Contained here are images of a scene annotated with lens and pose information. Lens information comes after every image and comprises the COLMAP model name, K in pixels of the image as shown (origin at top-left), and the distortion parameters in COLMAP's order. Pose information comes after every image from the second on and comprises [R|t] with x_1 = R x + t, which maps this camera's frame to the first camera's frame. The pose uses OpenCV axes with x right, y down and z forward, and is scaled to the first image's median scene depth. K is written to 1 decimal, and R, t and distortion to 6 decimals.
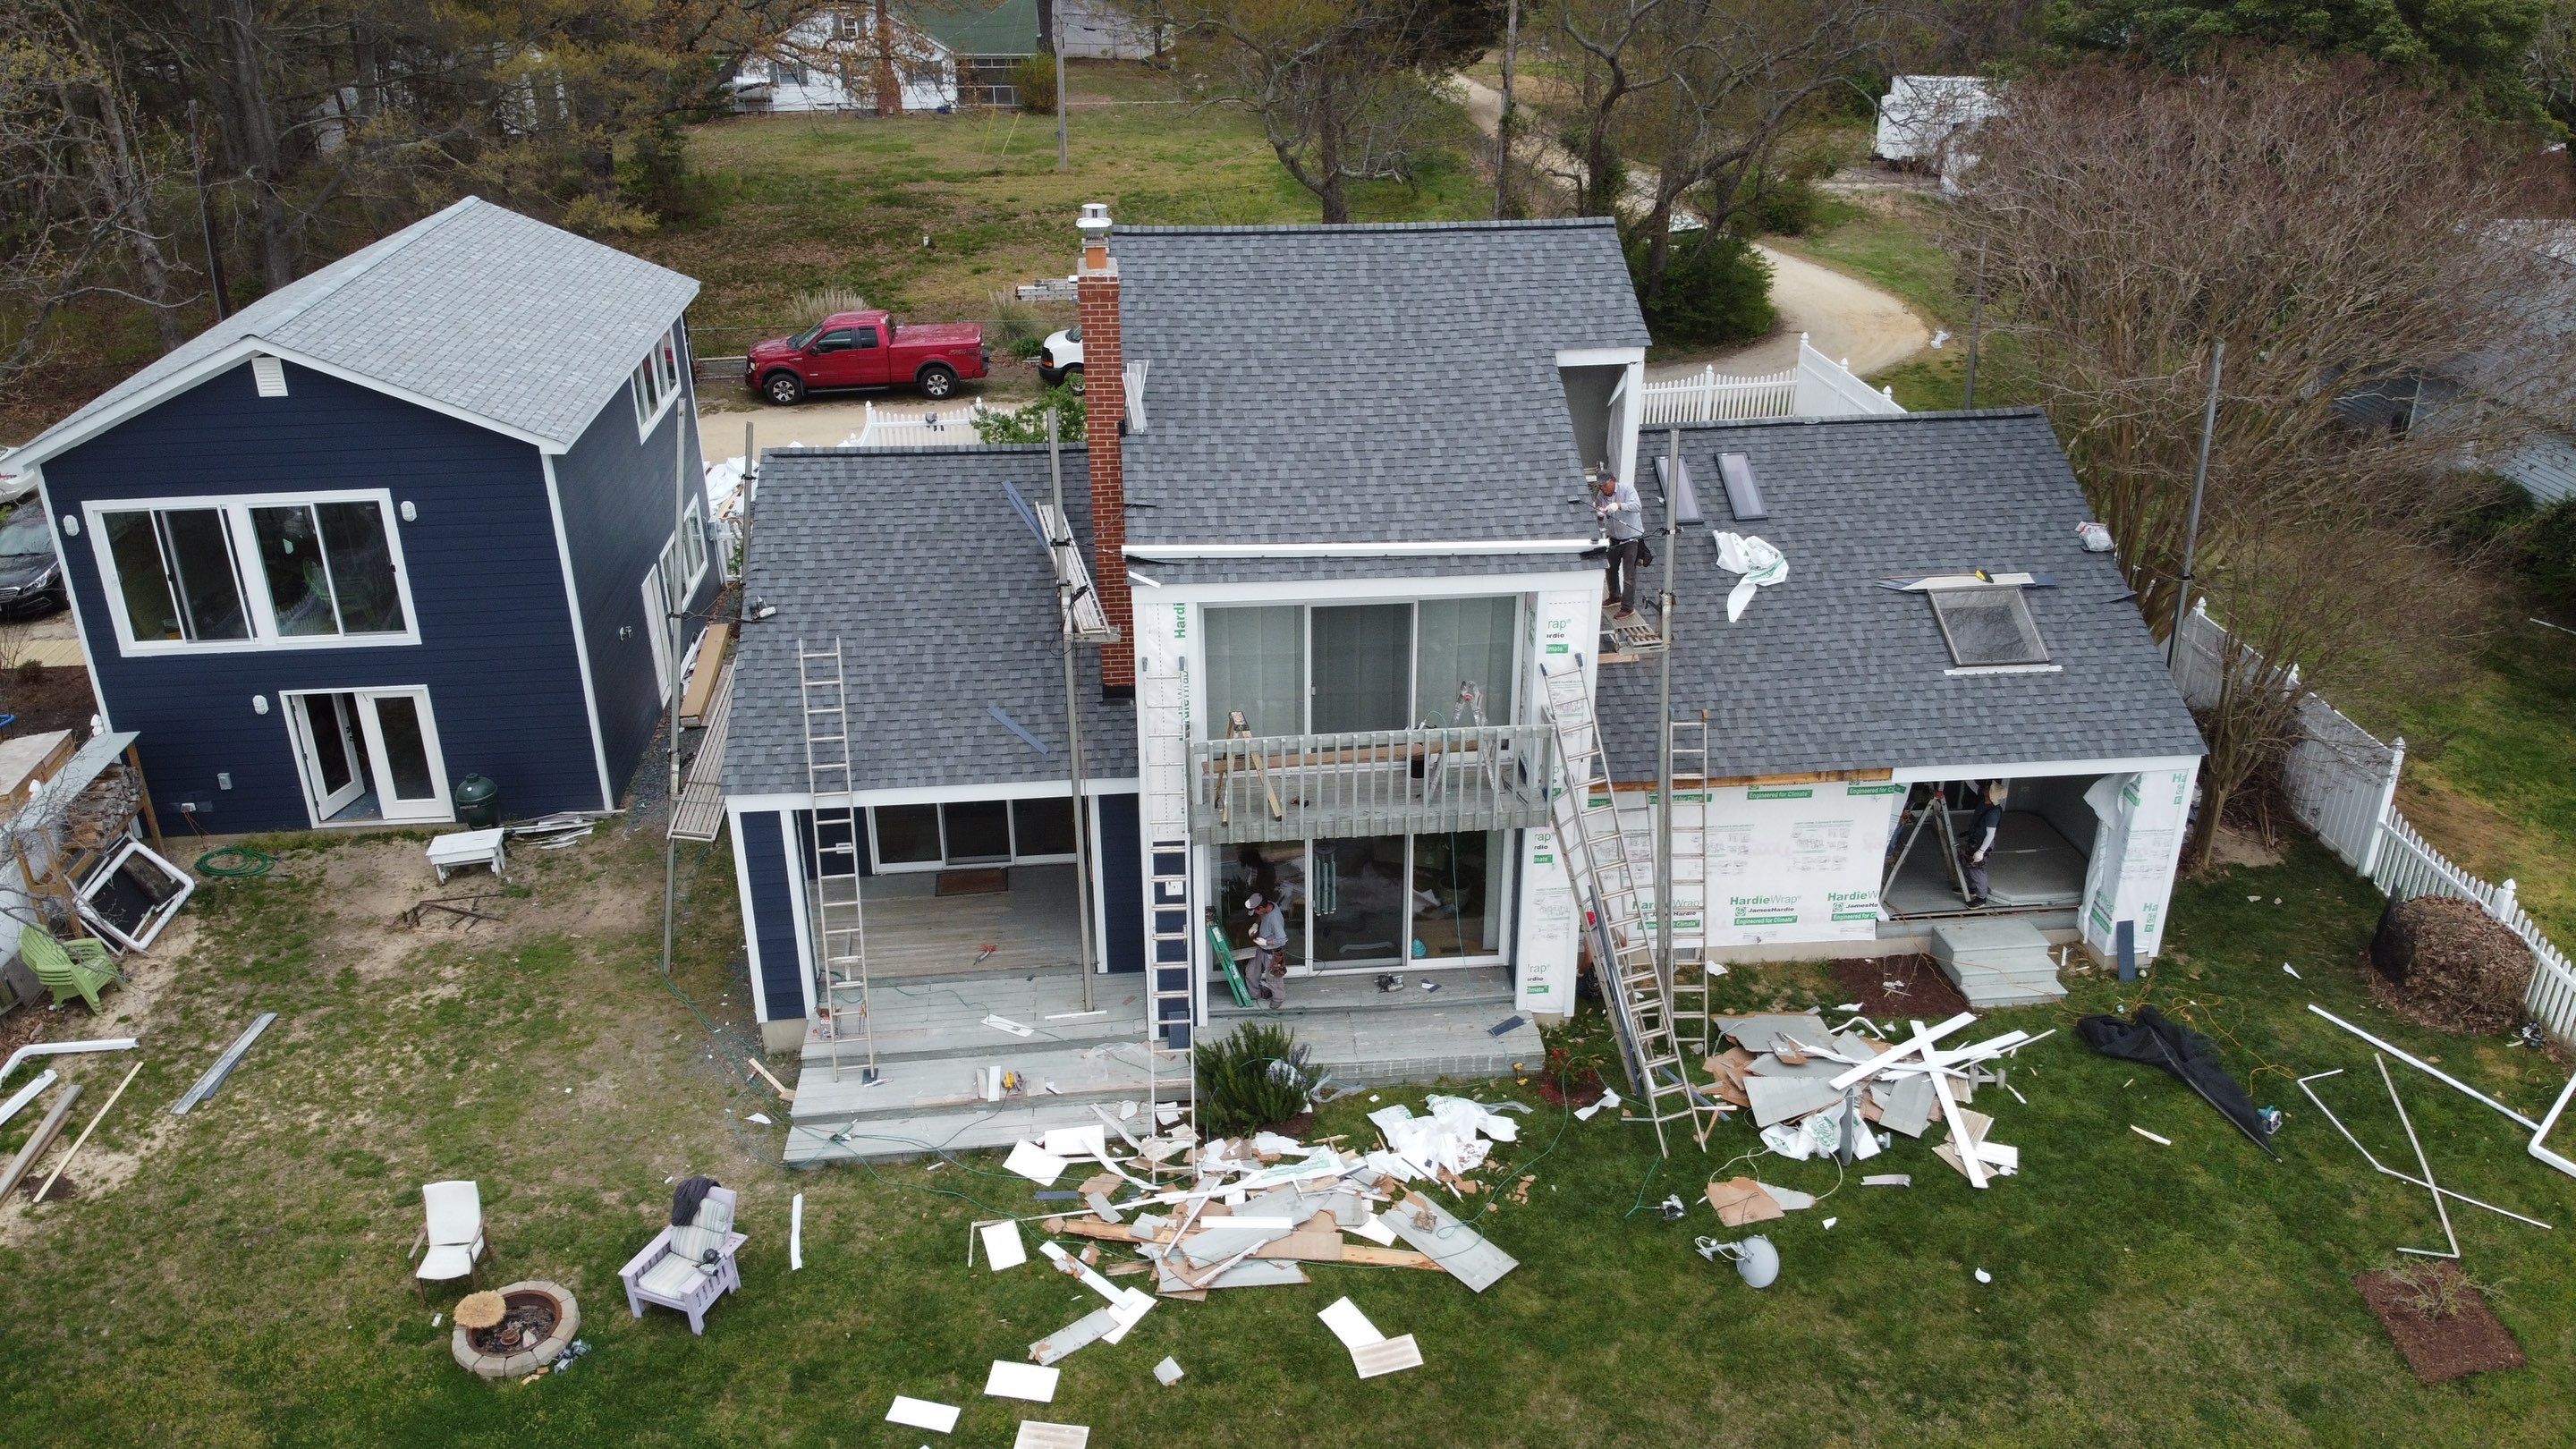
lens RADIAL K [[1913.0, 0, 1300.9], [0, 1913.0, 730.2], [0, 0, 1]] dist [0.100577, -0.209906]
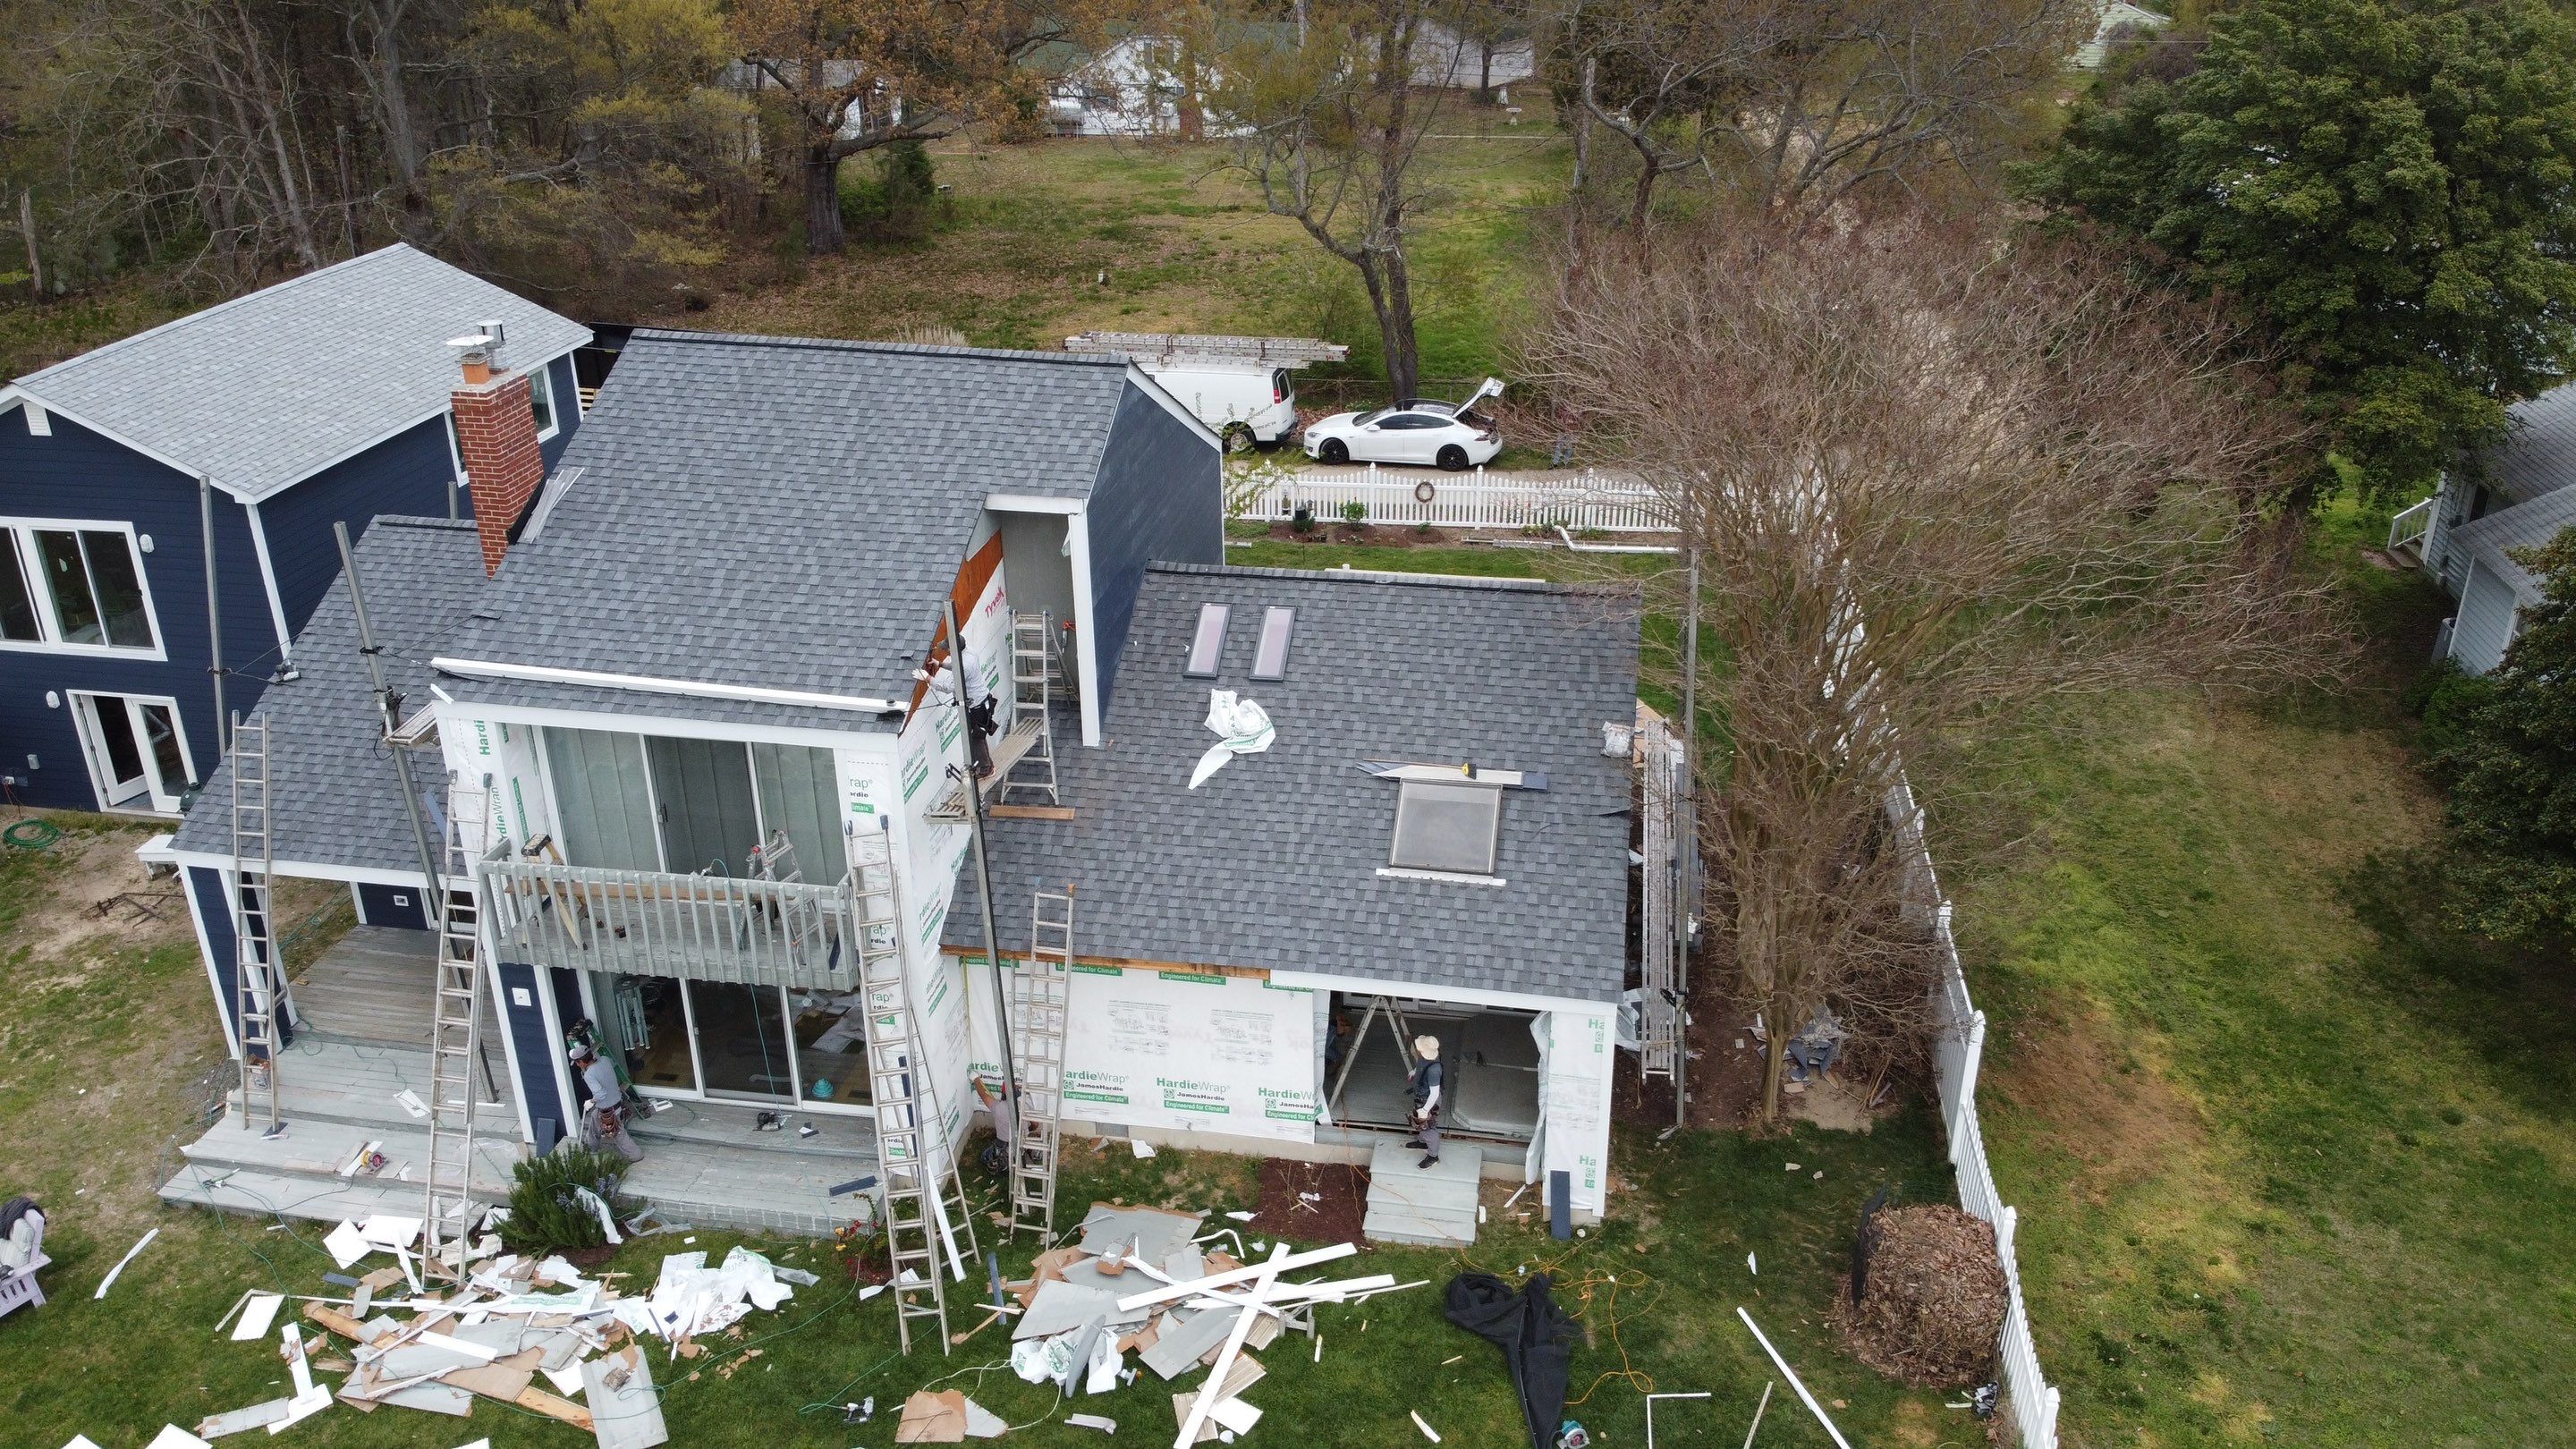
lens RADIAL K [[1913.0, 0, 1298.7], [0, 1913.0, 732.6], [0, 0, 1]] dist [0.100577, -0.209906]
pose [[0.963540, 0.110462, -0.243697, 0.531460], [-0.110884, 0.993761, 0.012029, -0.106868], [0.243505, 0.015432, 0.969777, 0.107790]]
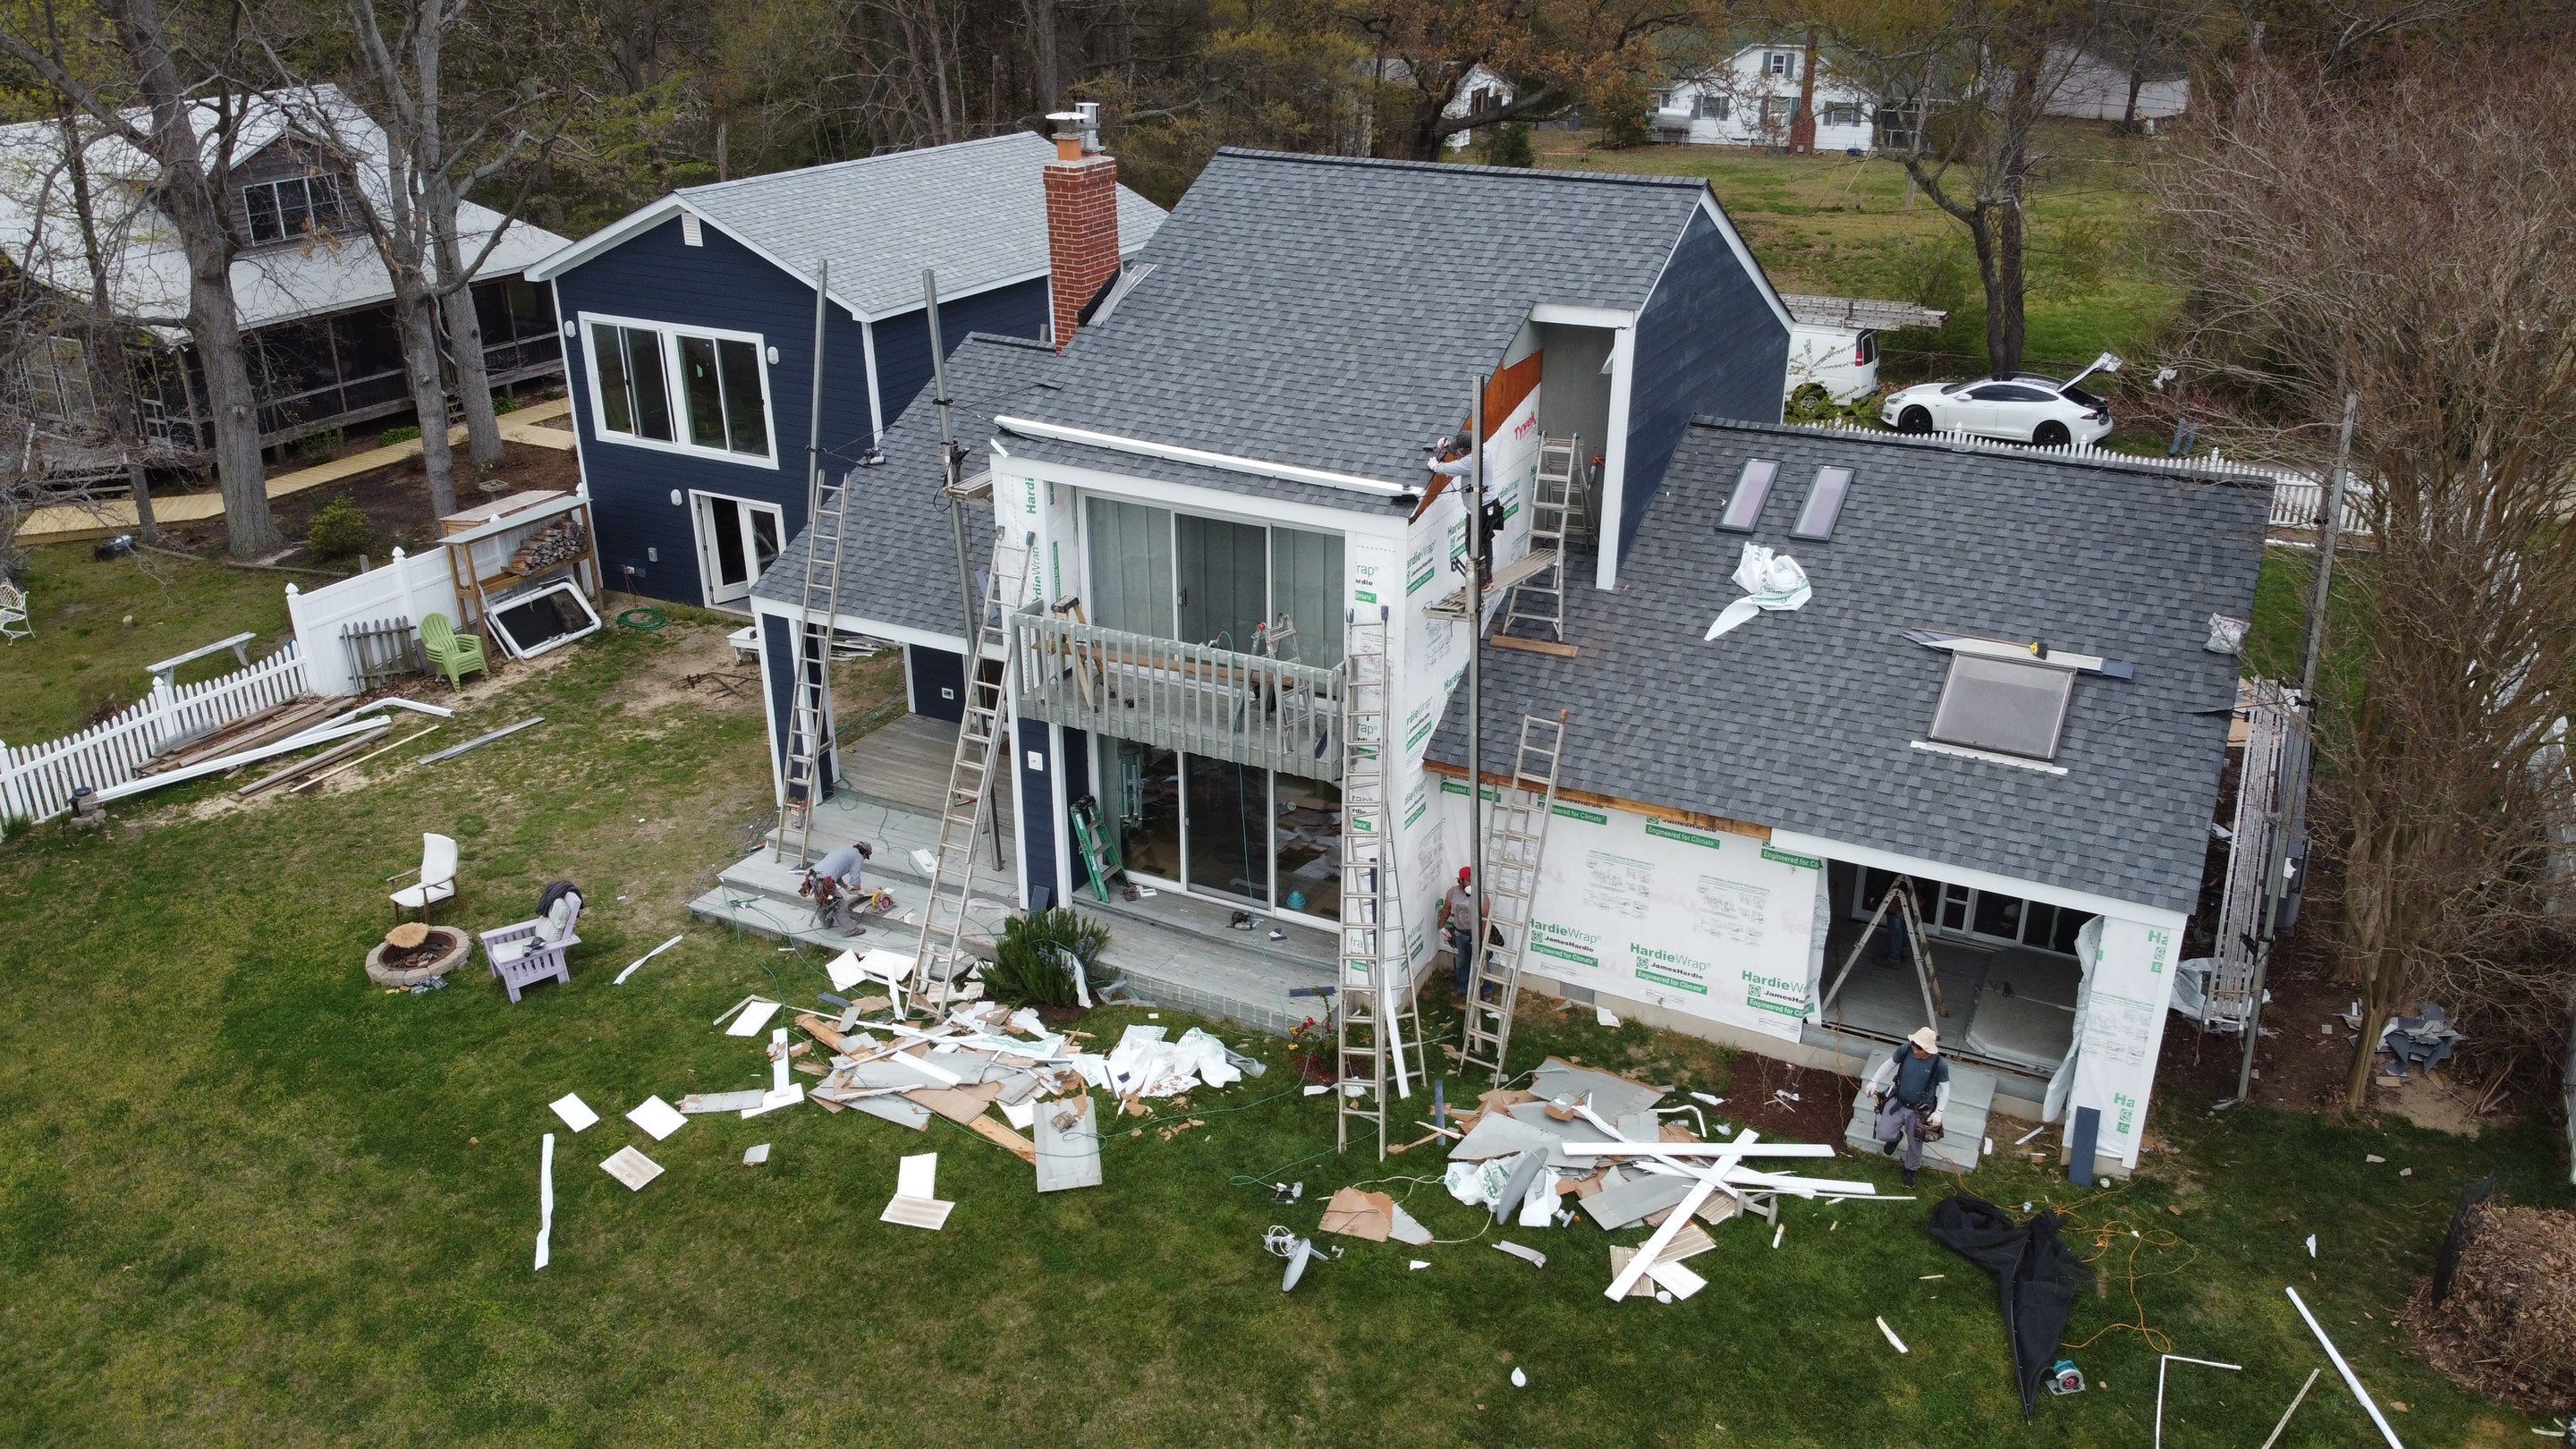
lens RADIAL K [[1913.0, 0, 1303.8], [0, 1913.0, 720.1], [0, 0, 1]] dist [0.100577, -0.209906]
pose [[0.841359, 0.215029, -0.495861, 0.541870], [-0.233526, 0.972022, 0.025278, 0.000437], [0.487423, 0.094529, 0.868034, 0.159474]]
